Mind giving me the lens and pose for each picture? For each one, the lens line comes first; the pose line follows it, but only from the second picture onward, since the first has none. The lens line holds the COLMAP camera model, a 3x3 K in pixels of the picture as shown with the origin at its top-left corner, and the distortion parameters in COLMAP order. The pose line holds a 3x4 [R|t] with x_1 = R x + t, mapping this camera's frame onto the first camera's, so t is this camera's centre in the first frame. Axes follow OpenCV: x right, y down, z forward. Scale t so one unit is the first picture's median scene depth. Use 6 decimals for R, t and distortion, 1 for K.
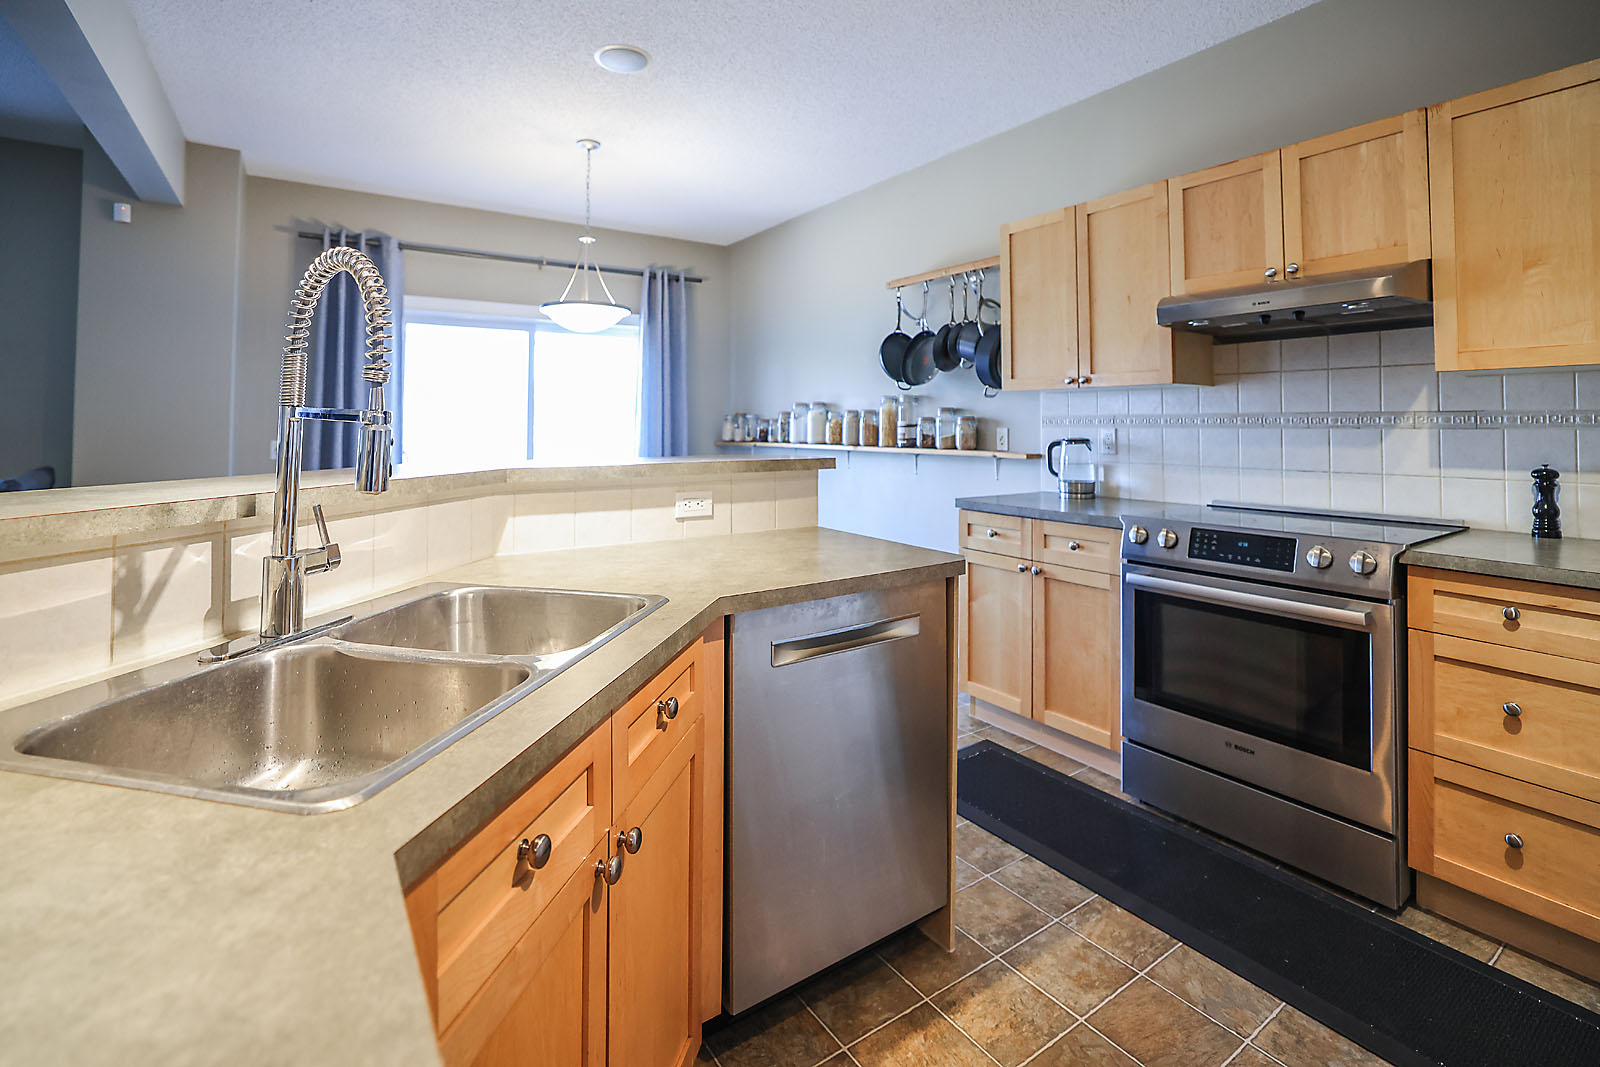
lens RADIAL K [[733.9, 0, 810.0], [0, 733.9, 391.2], [0, 0, 1]] dist [-0.038435, 0.009505]
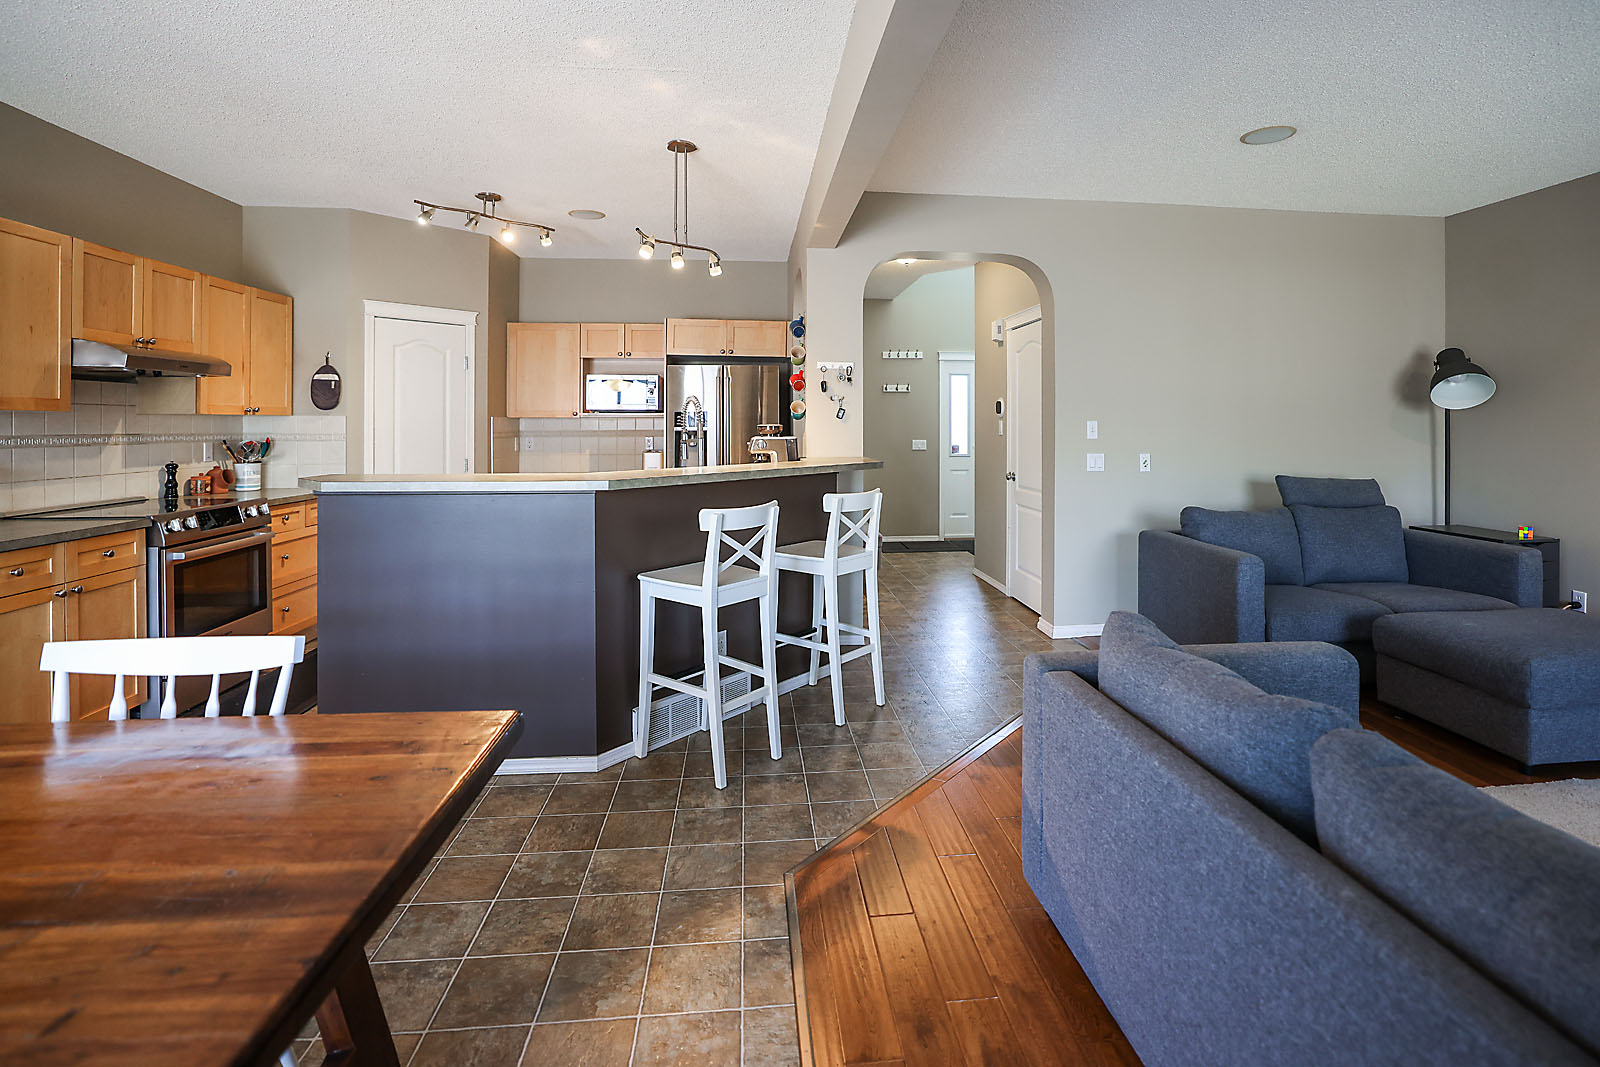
lens RADIAL K [[766.7, 0, 811.3], [0, 766.7, 415.4], [0, 0, 1]] dist [0.000004, 0.000559]
pose [[-0.858767, 0.005705, 0.512335, -1.155897], [-0.021747, 0.998631, -0.047574, 0.028933], [-0.511905, -0.051997, -0.857467, 1.420734]]
